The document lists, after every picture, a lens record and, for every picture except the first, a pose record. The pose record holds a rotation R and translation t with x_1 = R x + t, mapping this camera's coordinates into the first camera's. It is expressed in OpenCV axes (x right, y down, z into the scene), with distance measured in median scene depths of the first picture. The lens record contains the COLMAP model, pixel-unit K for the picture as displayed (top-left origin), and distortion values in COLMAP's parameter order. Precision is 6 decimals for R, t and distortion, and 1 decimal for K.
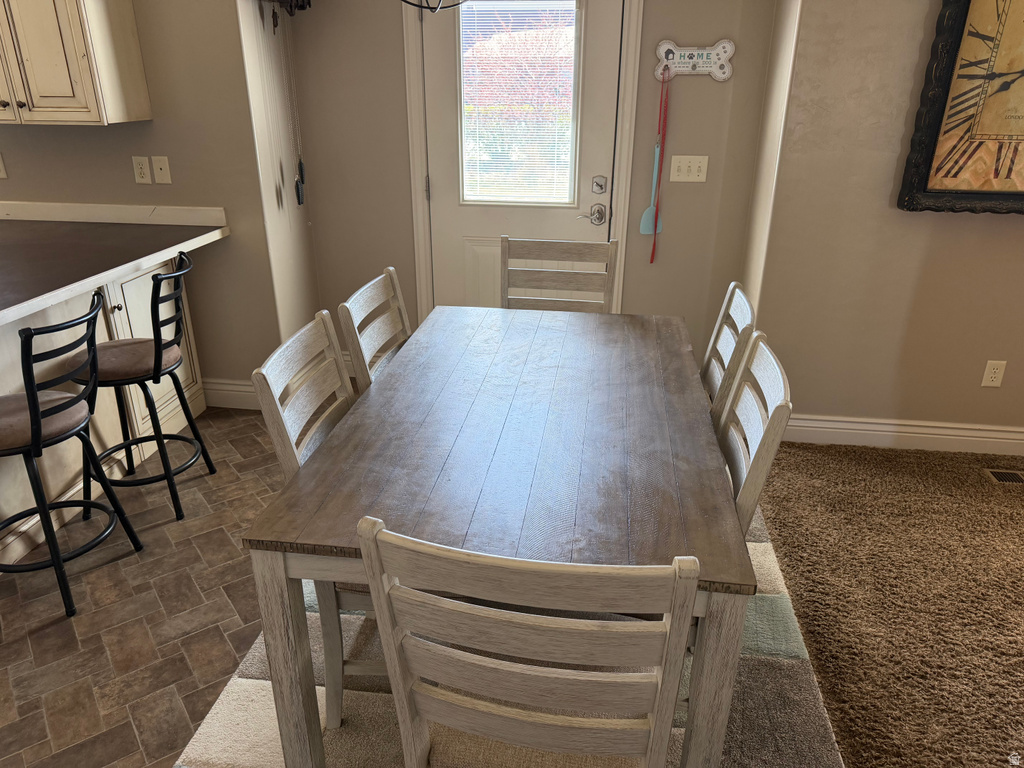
lens RADIAL K [[714.7, 0, 511.6], [0, 714.7, 379.9], [0, 0, 1]] dist [0.071582, -0.068255]
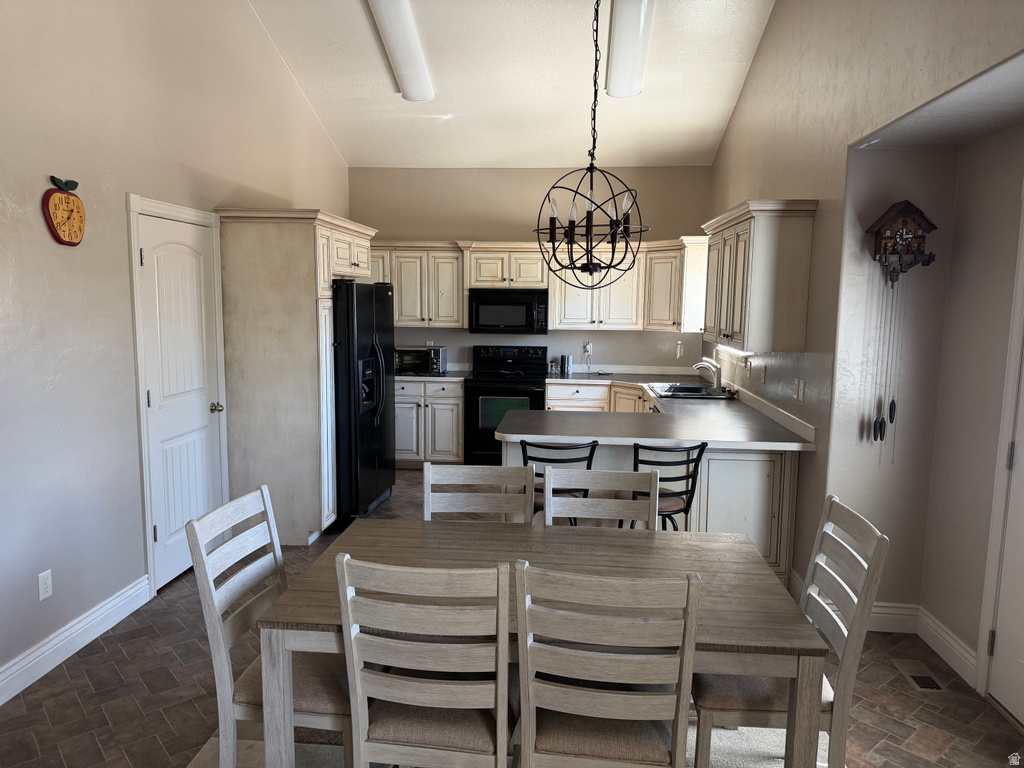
lens RADIAL K [[719.0, 0, 515.0], [0, 719.0, 388.0], [0, 0, 1]] dist [0.089824, -0.120238]
pose [[0.058713, 0.120855, -0.990932, 0.833994], [-0.399795, 0.912410, 0.087591, -0.240260], [0.914722, 0.391027, 0.101887, 0.492413]]
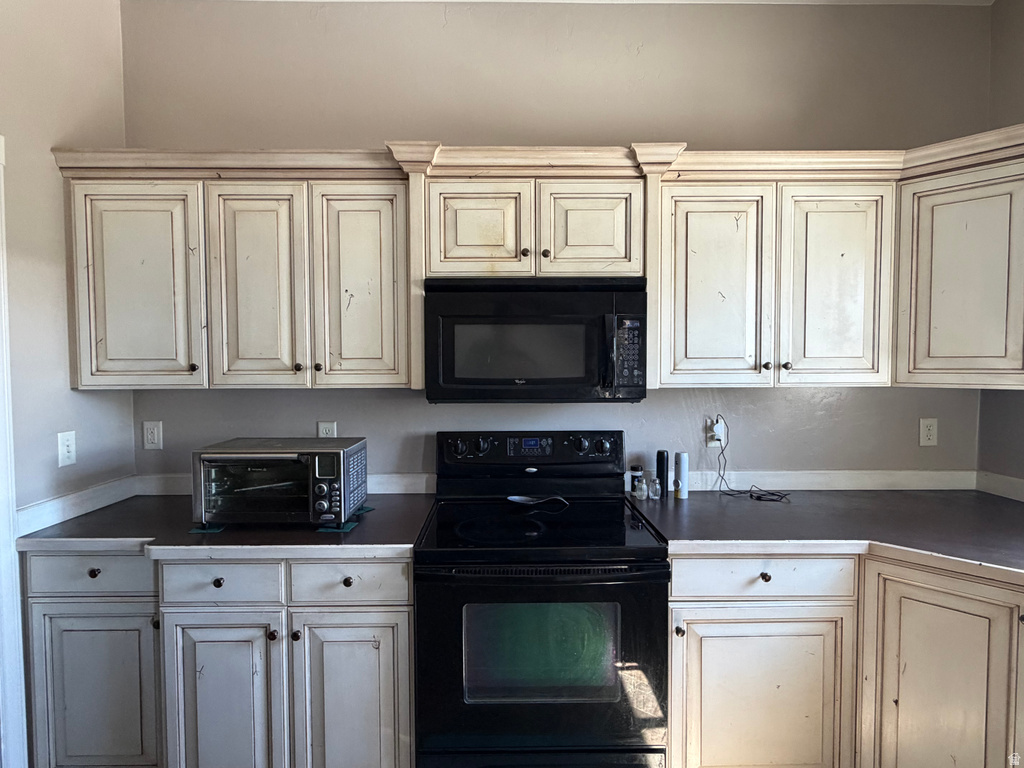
lens RADIAL K [[534.6, 0, 506.3], [0, 534.6, 382.6], [0, 0, 1]] dist [-0.003628, -0.000841]
pose [[0.150037, 0.033114, -0.988126, -0.986476], [-0.382439, 0.923583, -0.027118, -0.175209], [0.911718, 0.381967, 0.151236, 0.506933]]
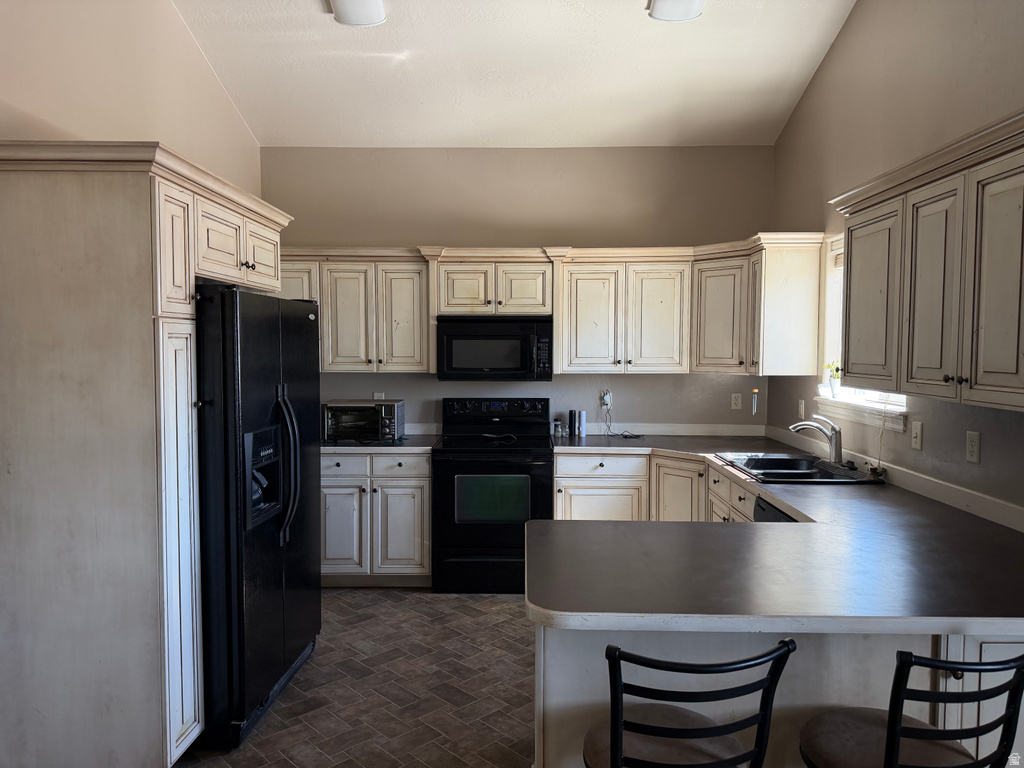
lens RADIAL K [[716.7, 0, 512.0], [0, 716.7, 384.0], [0, 0, 1]] dist [0.087471, -0.126812]
pose [[0.121888, 0.049368, -0.991315, 0.041691], [-0.388761, 0.921337, -0.001918, -0.189479], [0.913240, 0.385619, 0.131492, 0.467761]]
